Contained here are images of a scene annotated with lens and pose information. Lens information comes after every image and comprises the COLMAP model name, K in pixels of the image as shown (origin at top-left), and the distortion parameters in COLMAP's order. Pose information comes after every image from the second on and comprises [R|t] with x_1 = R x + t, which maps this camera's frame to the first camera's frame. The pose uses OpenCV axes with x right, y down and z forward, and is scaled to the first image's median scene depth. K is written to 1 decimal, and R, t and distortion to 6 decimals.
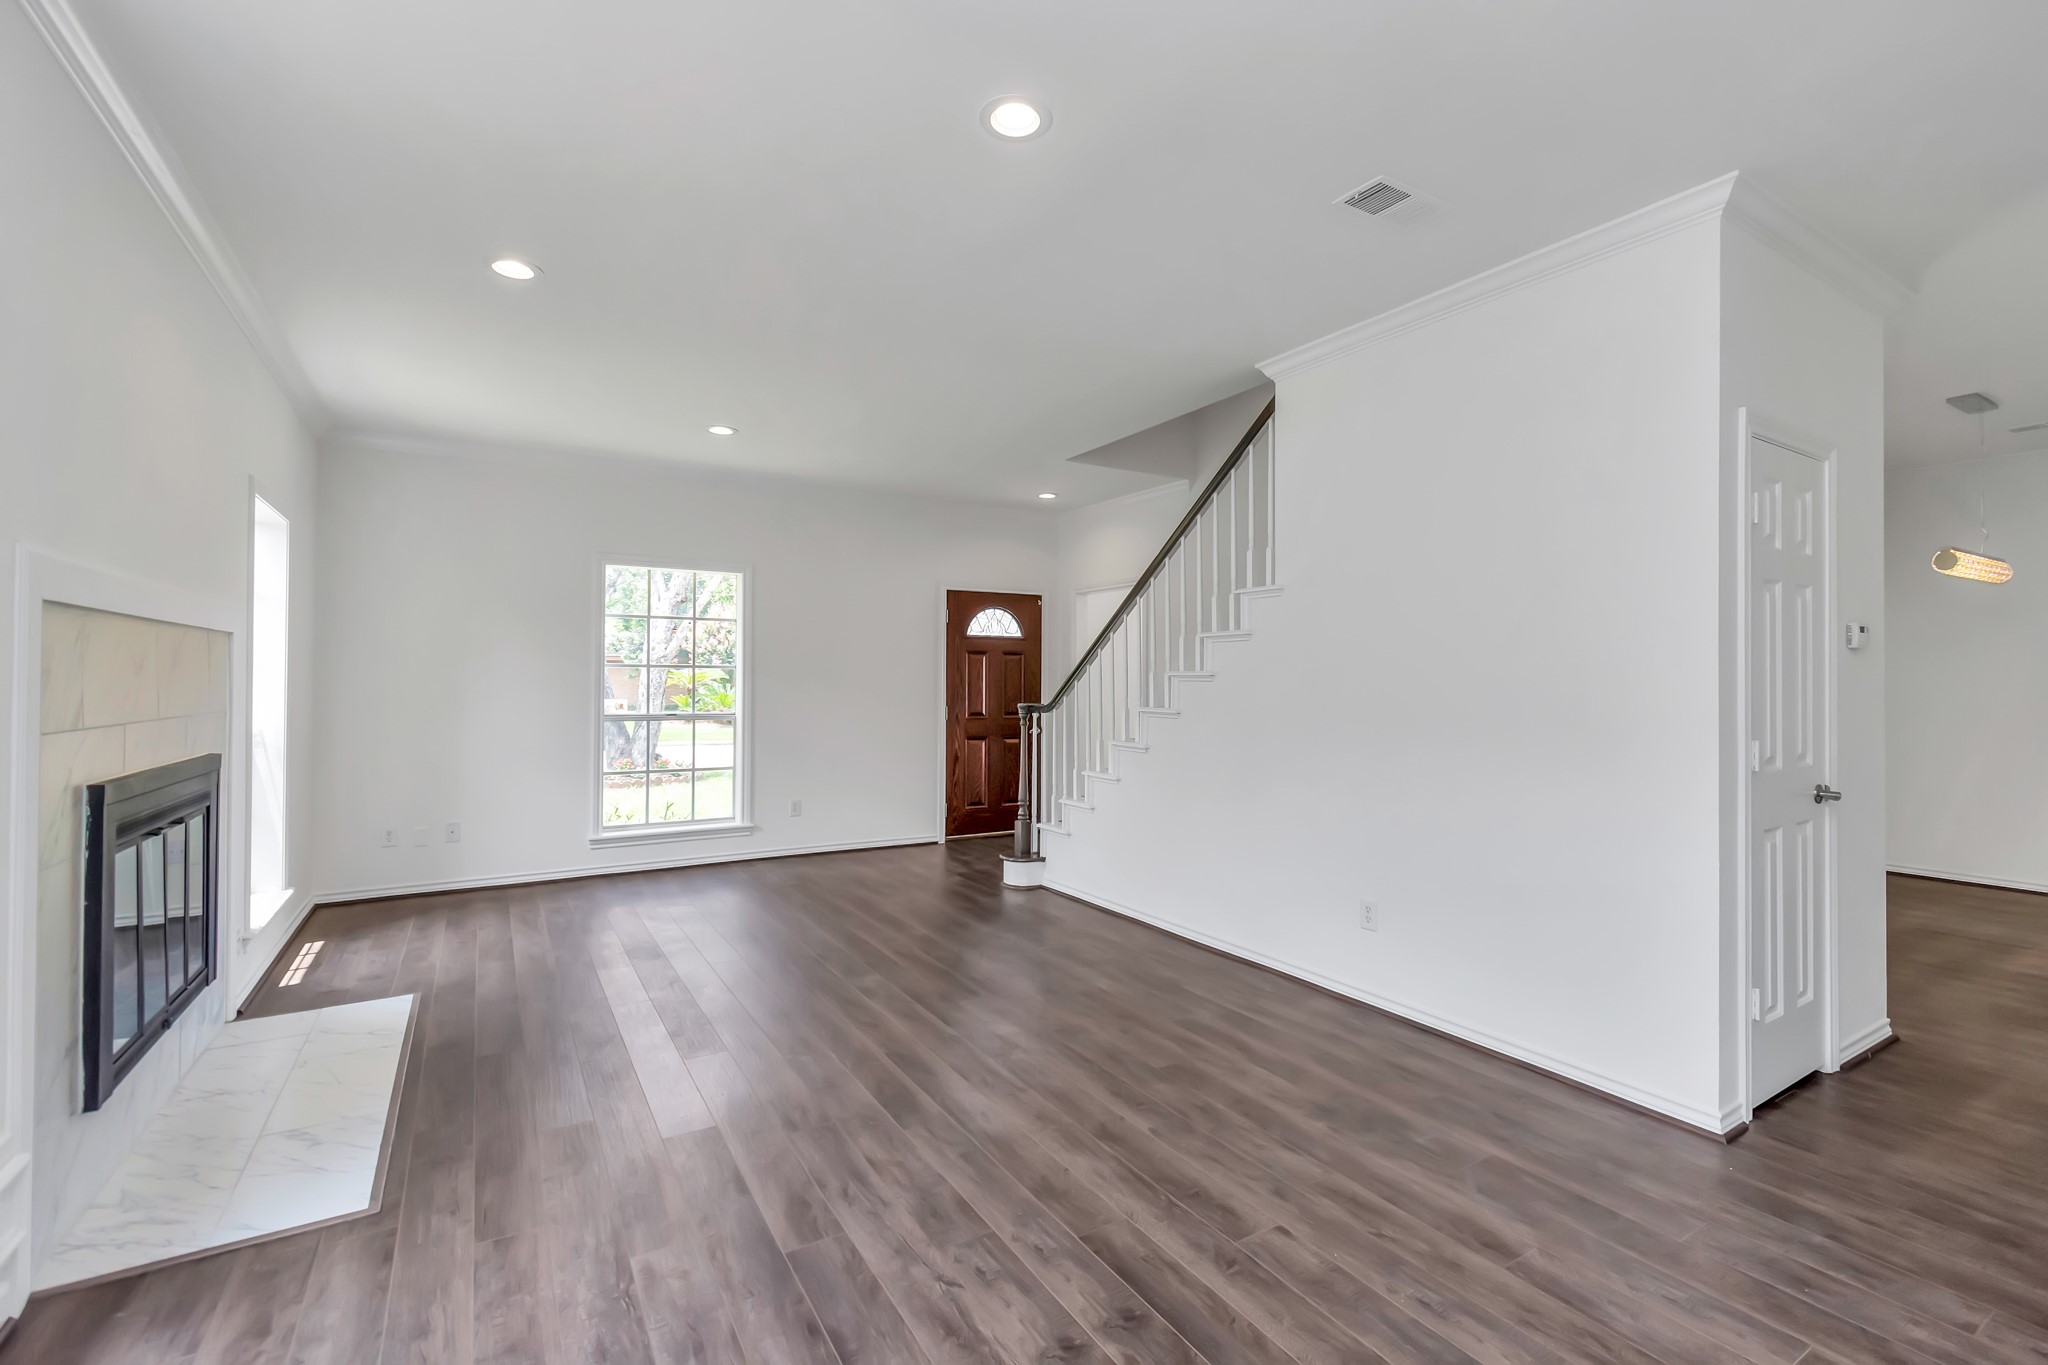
lens RADIAL K [[886.7, 0, 1042.5], [0, 886.7, 692.3], [0, 0, 1]] dist [-0.002304, -0.000434]
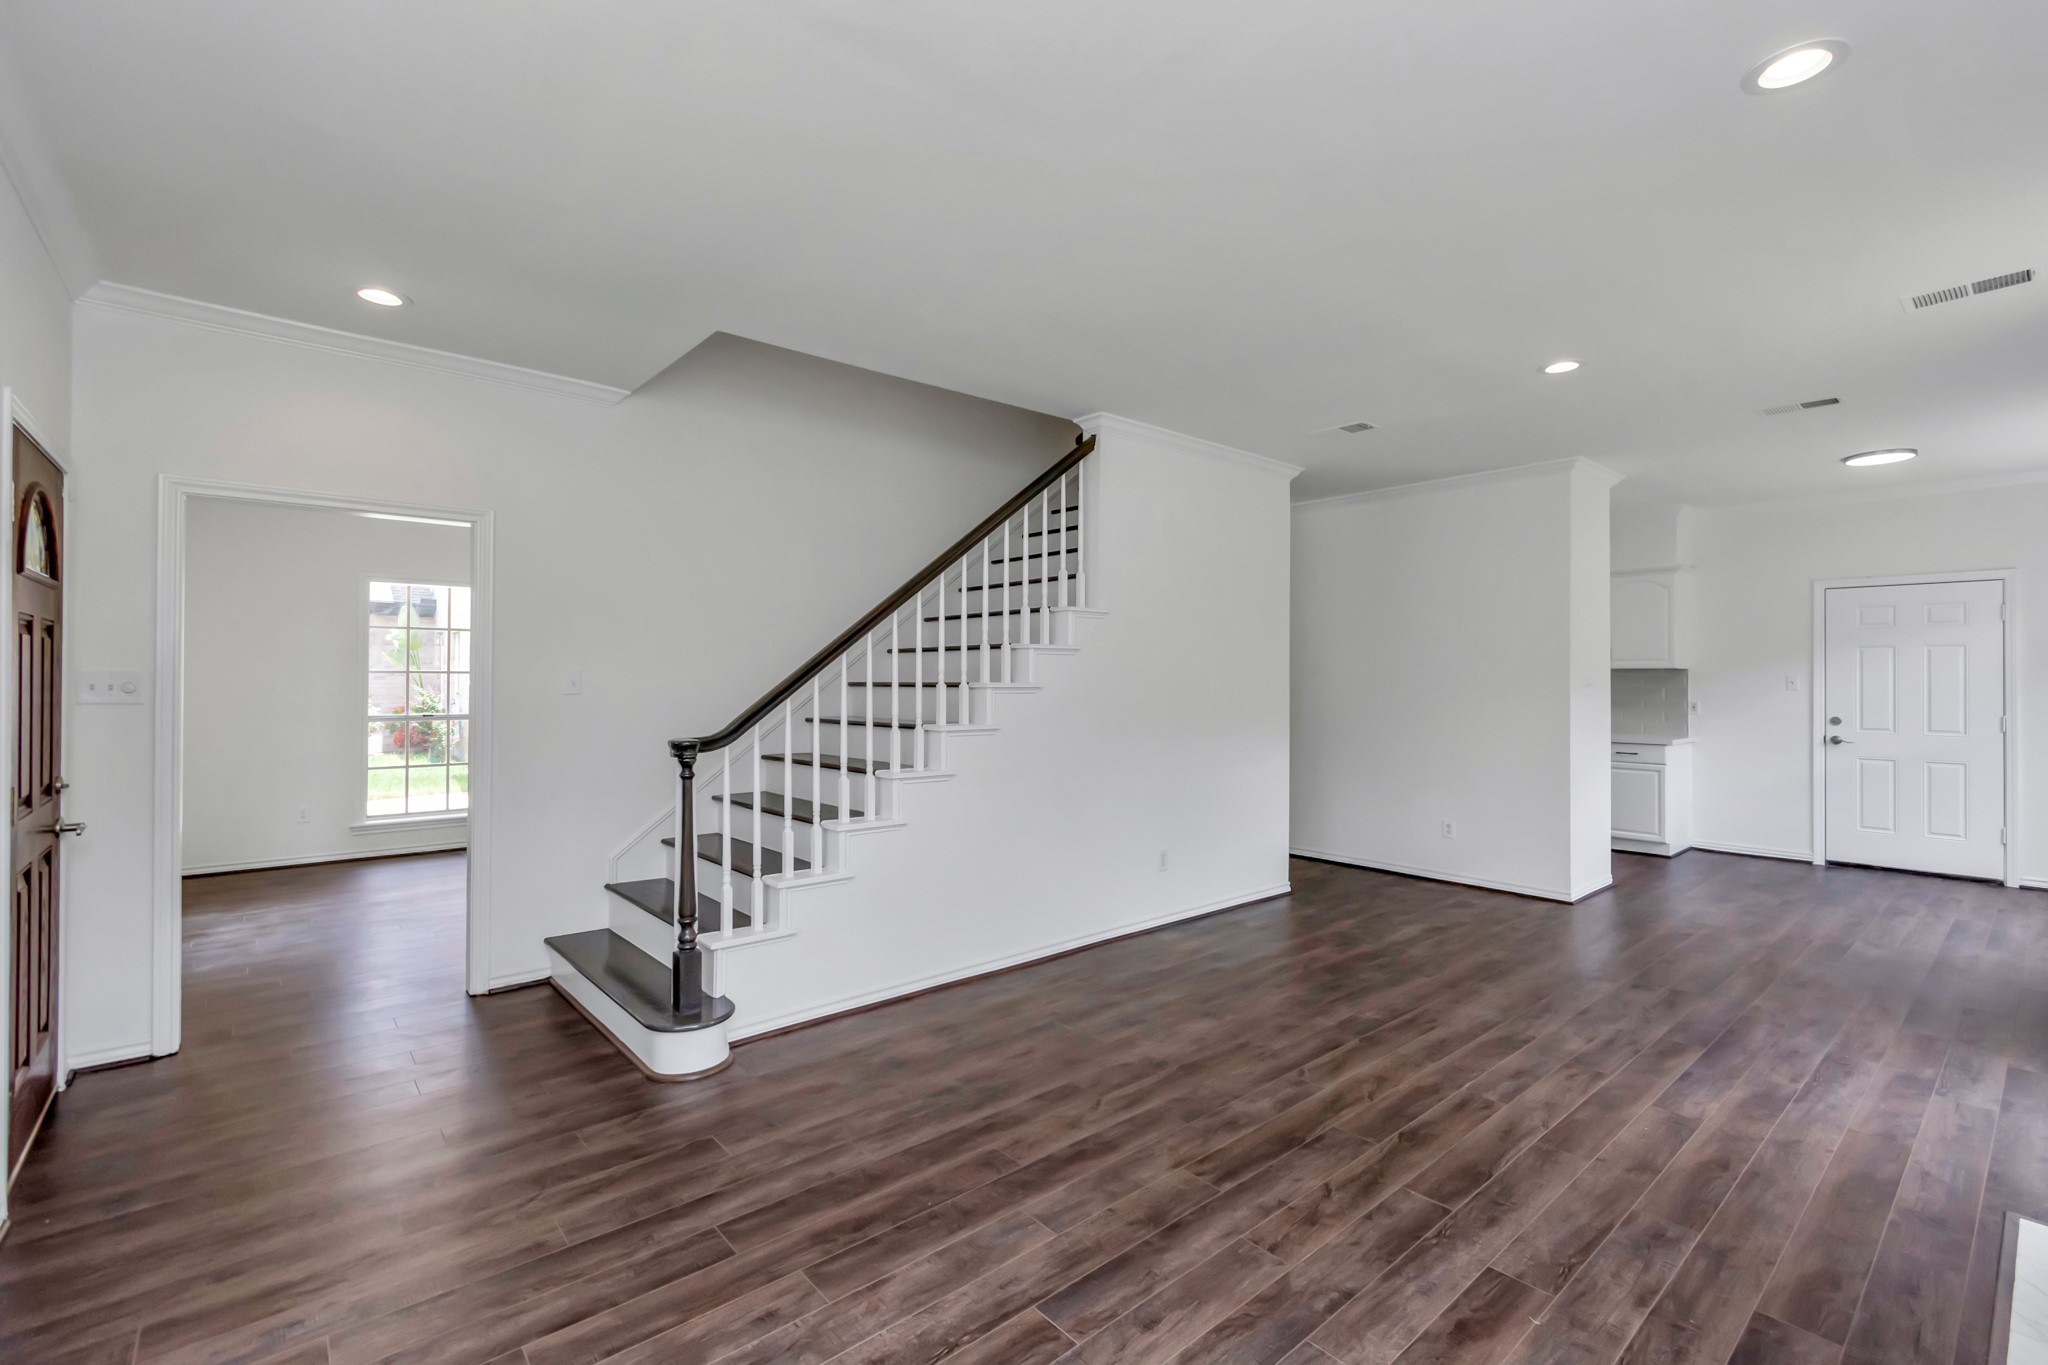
lens RADIAL K [[894.8, 0, 1061.7], [0, 894.8, 669.4], [0, 0, 1]] dist [0.007903, -0.000623]
pose [[-0.165096, 0.005833, 0.986260, -1.127319], [0.007572, 0.999961, -0.004646, -0.047727], [-0.986248, 0.006700, -0.165134, 1.581080]]
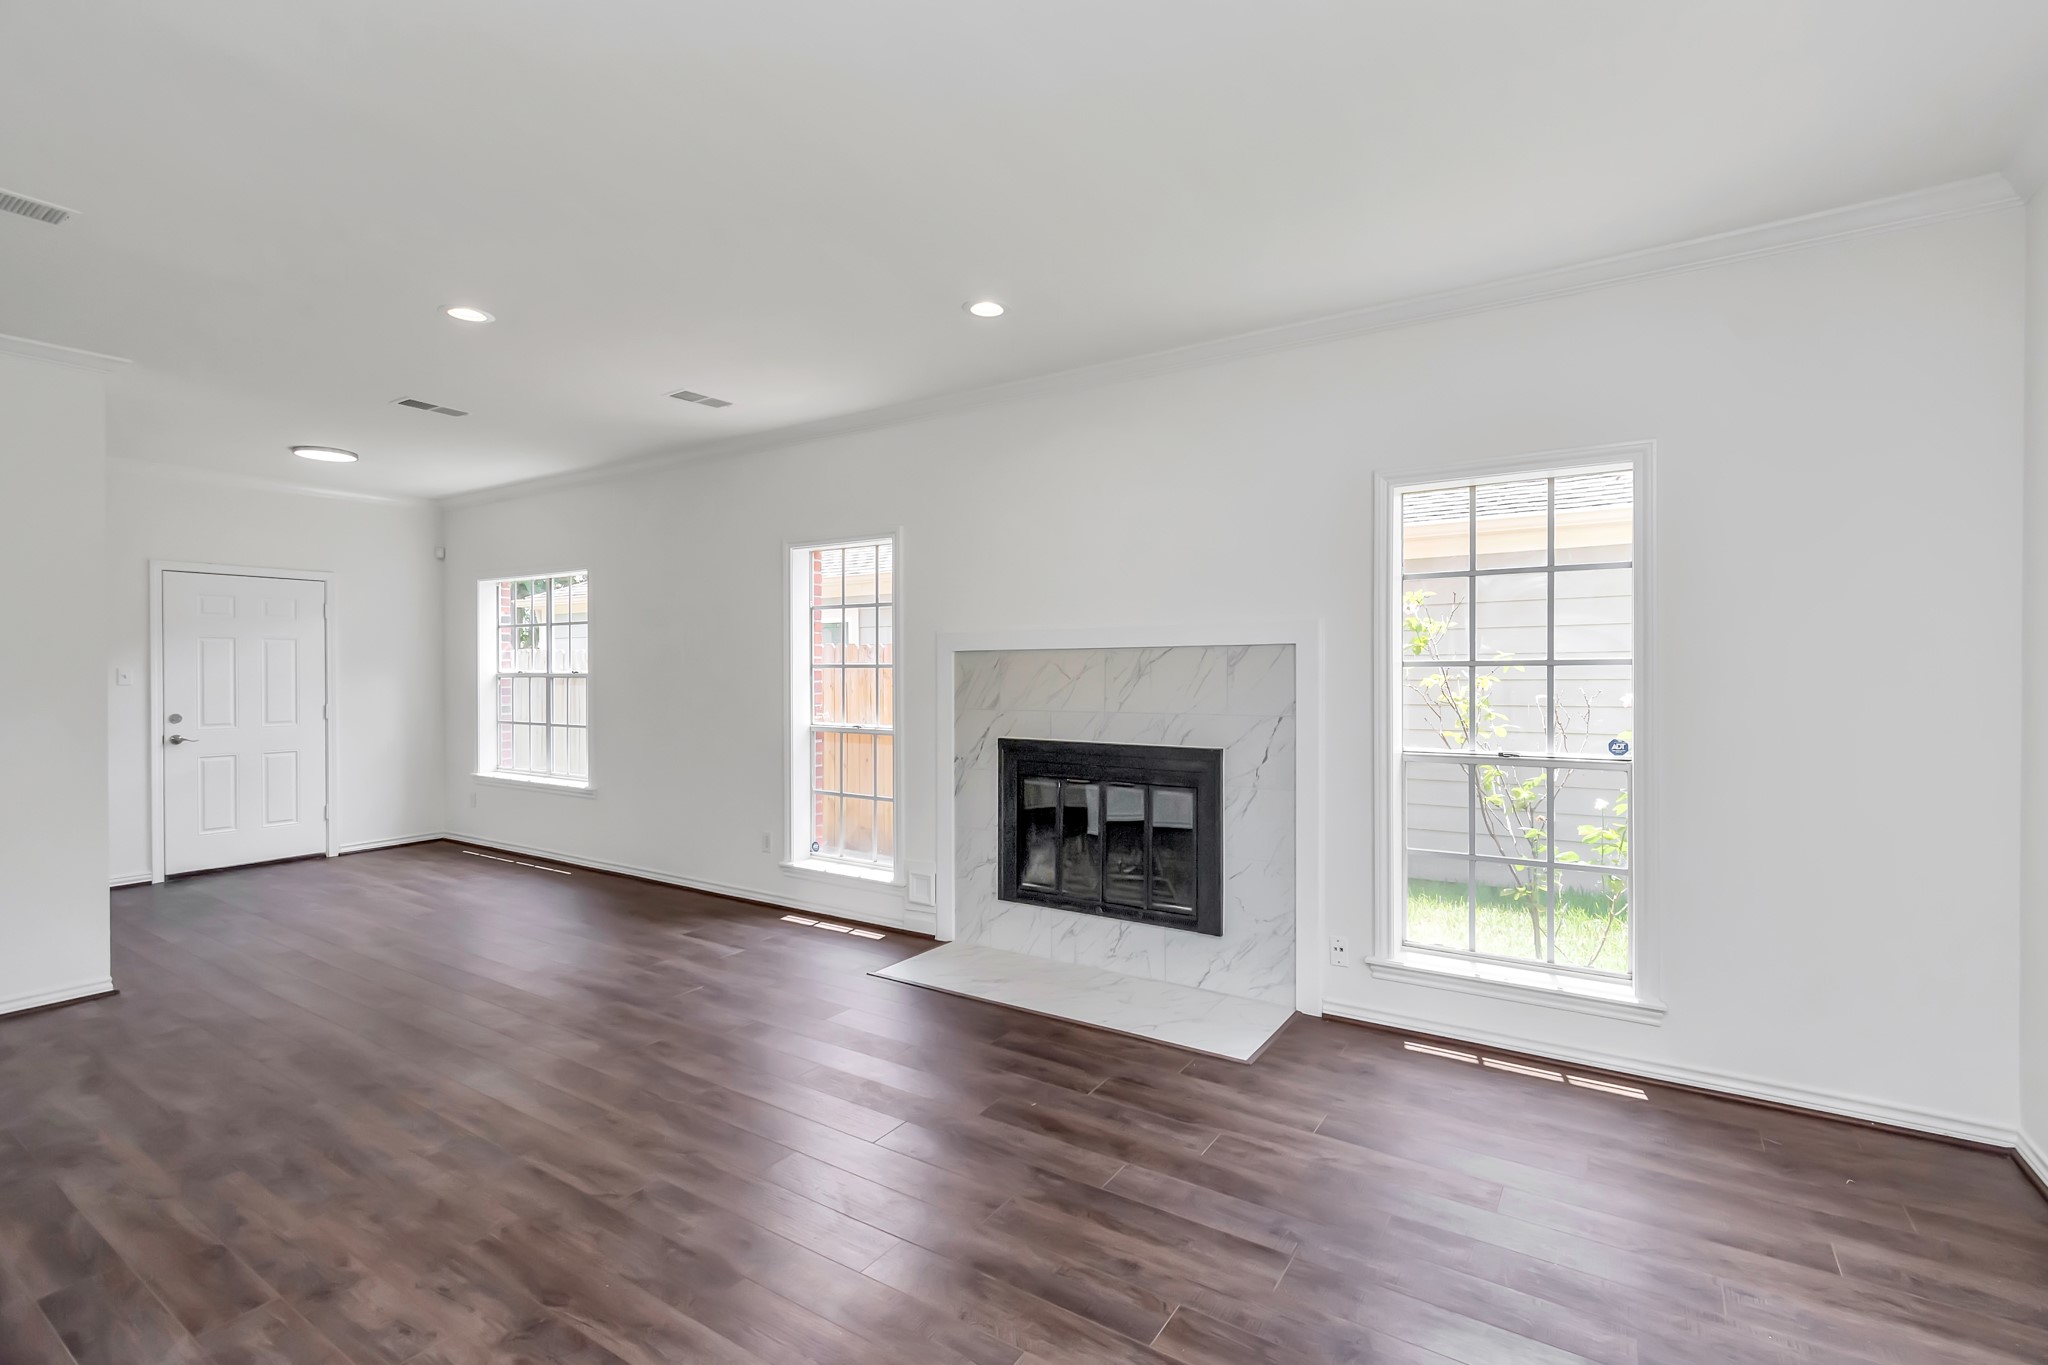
lens RADIAL K [[939.4, 0, 1043.2], [0, 939.4, 670.5], [0, 0, 1]] dist [0.000275, 0.000135]
pose [[-0.908051, 0.003842, -0.418841, -0.178637], [-0.001364, 0.999926, 0.012128, -0.051947], [0.418856, 0.011584, -0.907979, 2.024551]]
